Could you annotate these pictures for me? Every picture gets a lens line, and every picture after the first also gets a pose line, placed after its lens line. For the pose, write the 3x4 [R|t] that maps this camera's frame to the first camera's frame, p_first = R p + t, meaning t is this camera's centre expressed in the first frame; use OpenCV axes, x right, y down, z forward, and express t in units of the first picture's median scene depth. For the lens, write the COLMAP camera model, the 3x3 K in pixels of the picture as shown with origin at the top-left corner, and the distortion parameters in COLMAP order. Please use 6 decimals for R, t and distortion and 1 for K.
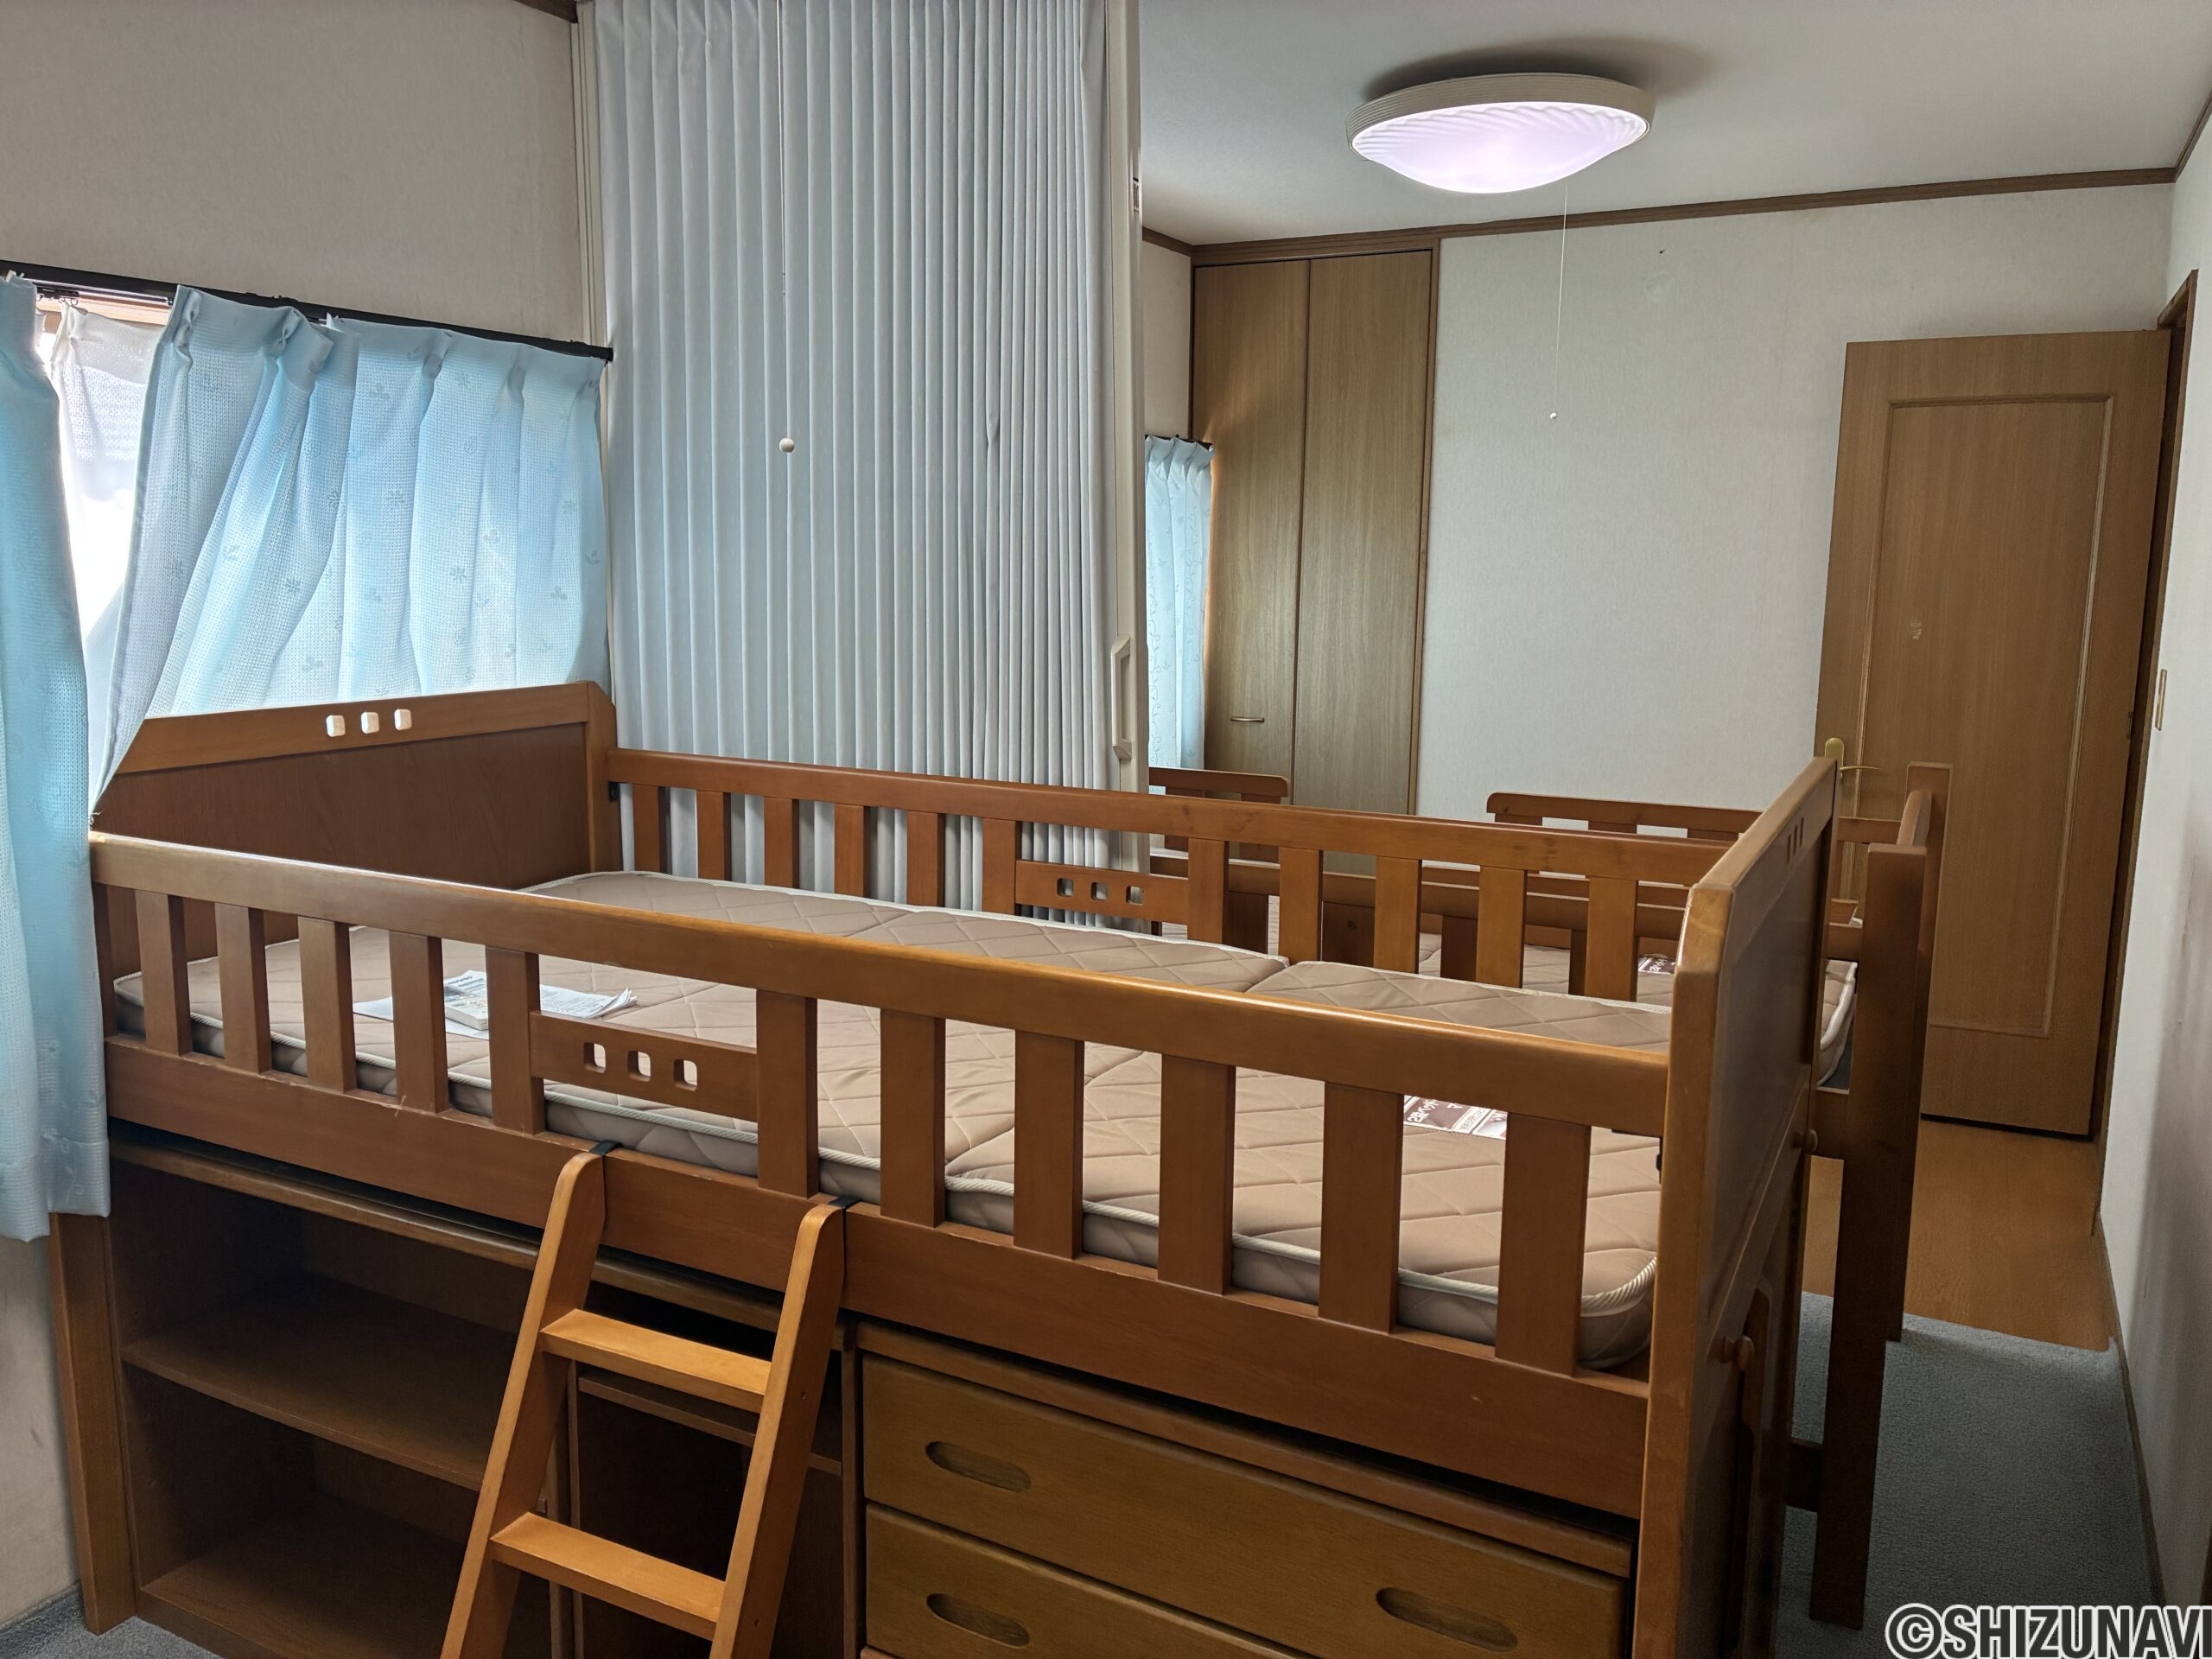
lens RADIAL K [[1674.8, 0, 1105.6], [0, 1674.8, 827.0], [0, 0, 1]] dist [0.043256, -0.045545]
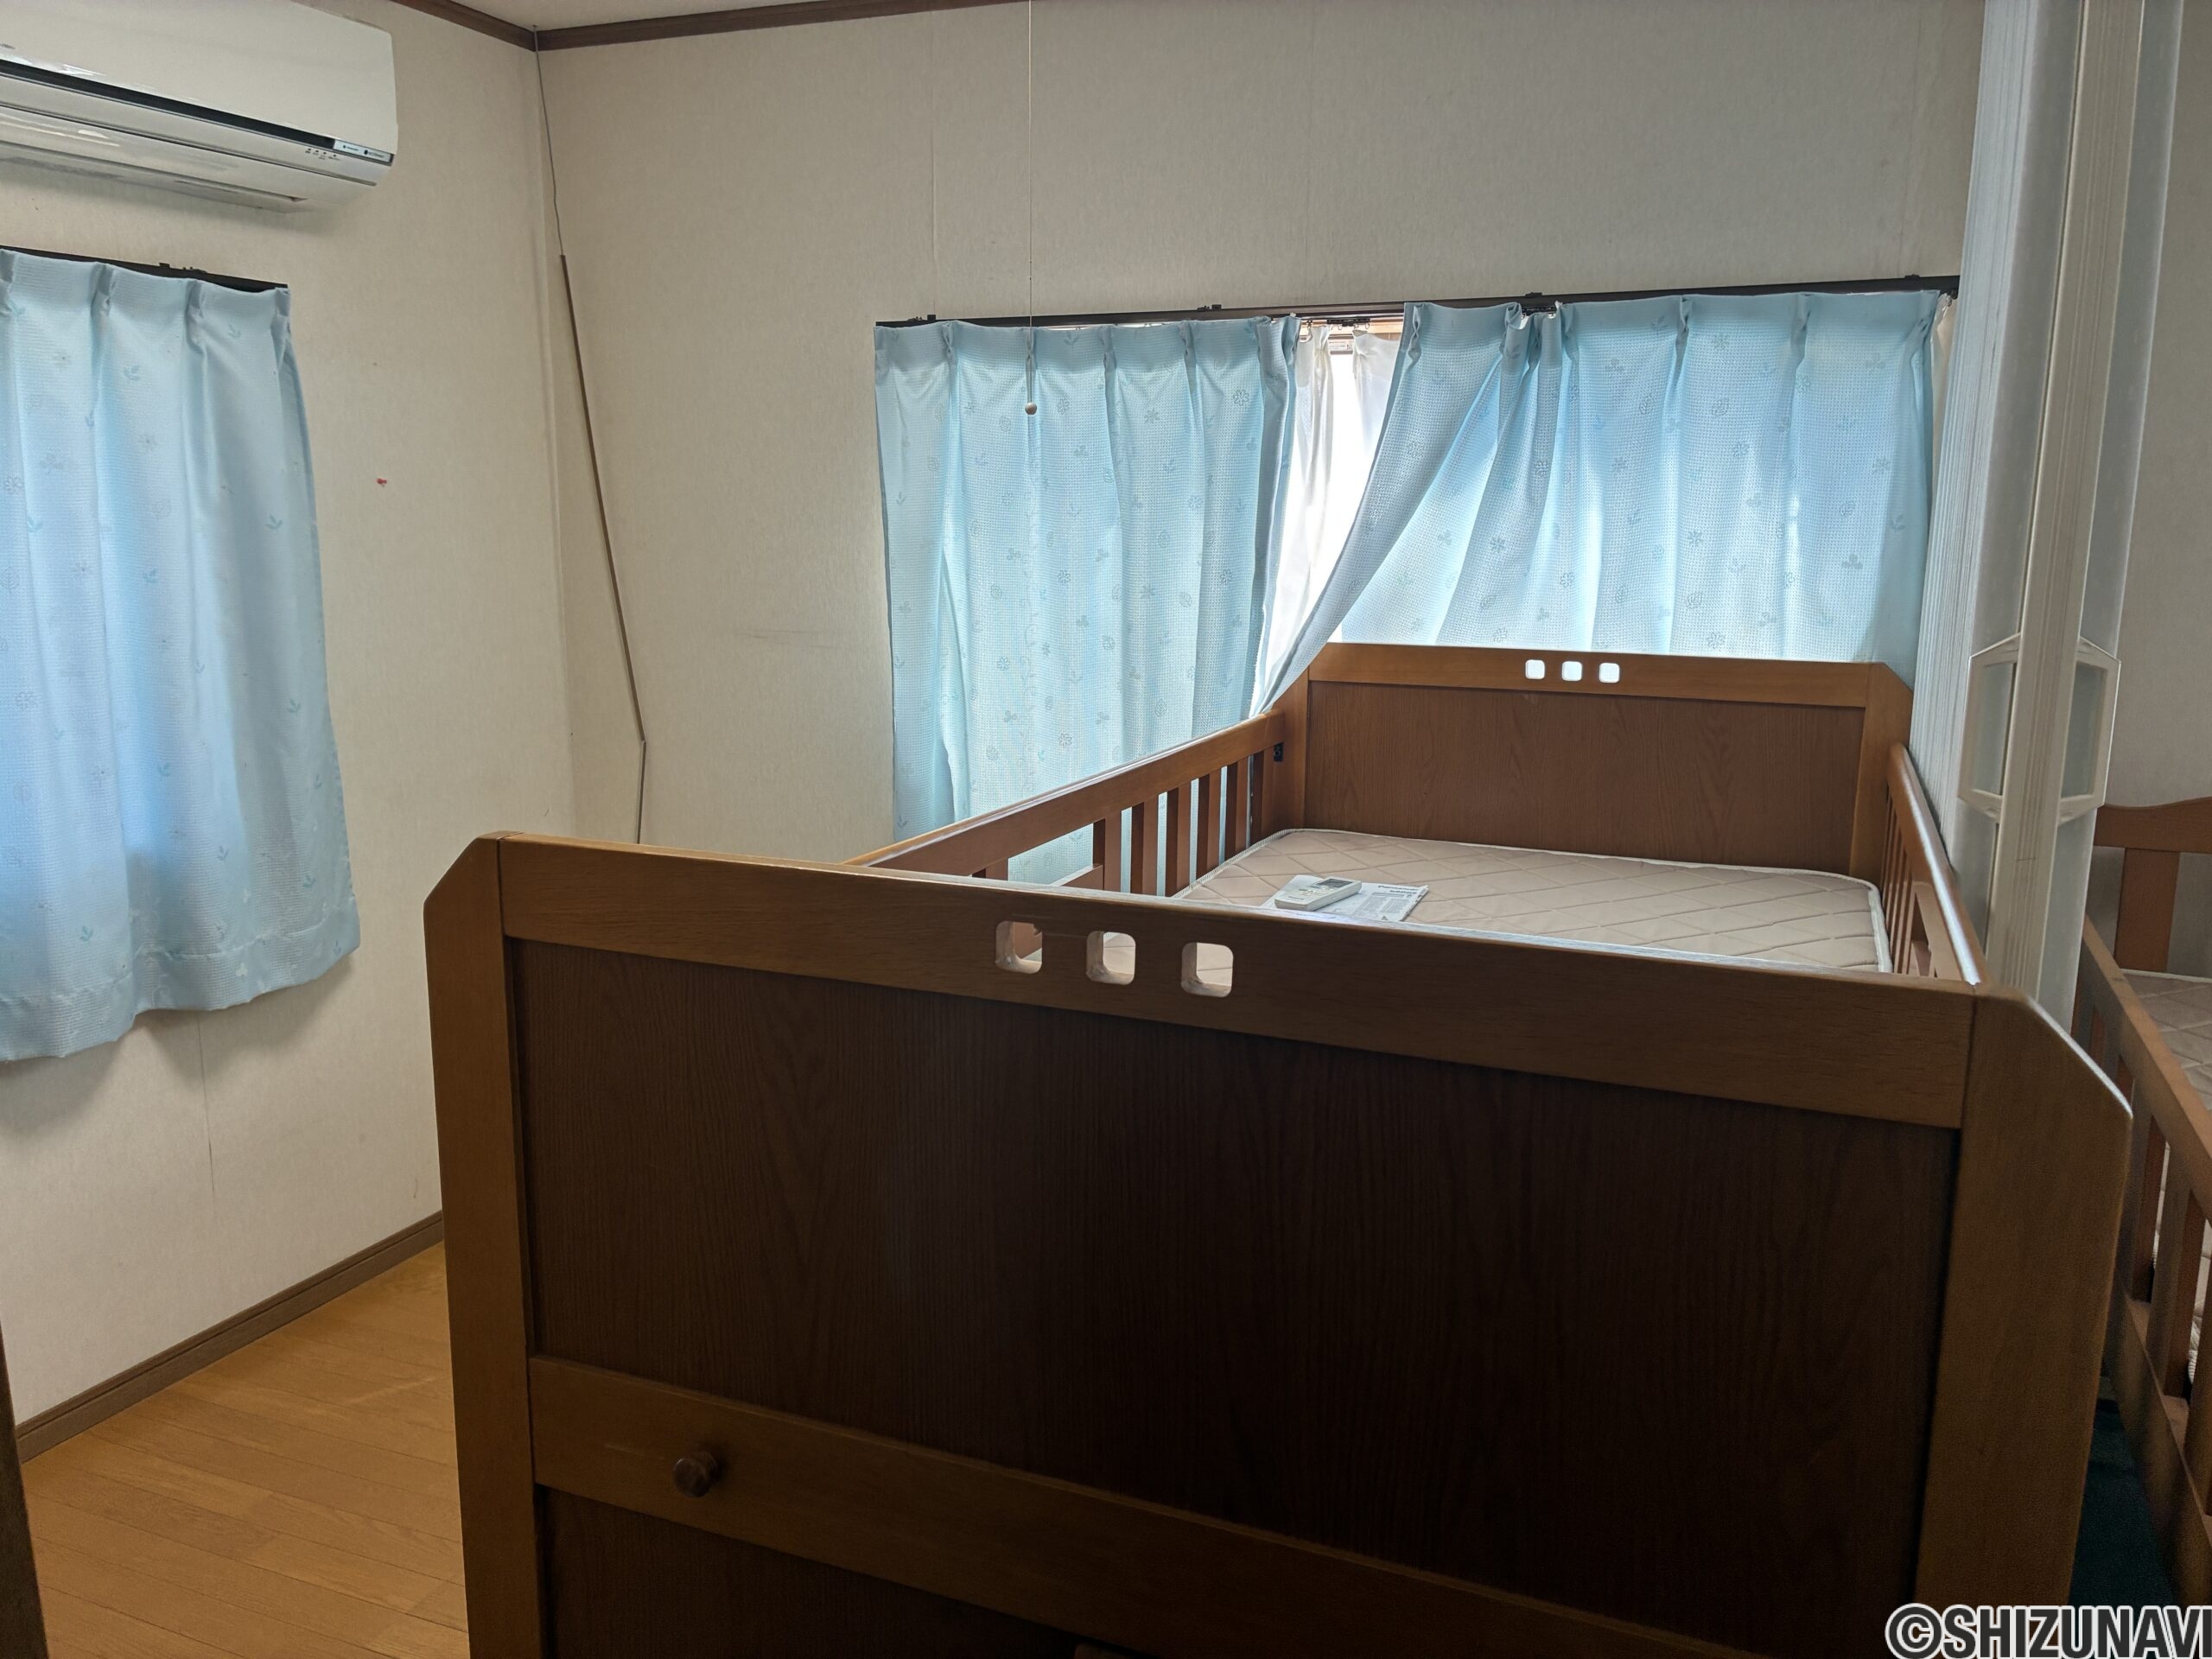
lens RADIAL K [[1674.8, 0, 1106.6], [0, 1674.8, 816.2], [0, 0, 1]] dist [0.043256, -0.045545]
pose [[0.096658, 0.180434, -0.978826, 0.621595], [-0.169056, 0.972118, 0.162503, -0.096652], [0.980855, 0.149769, 0.124466, 0.580973]]
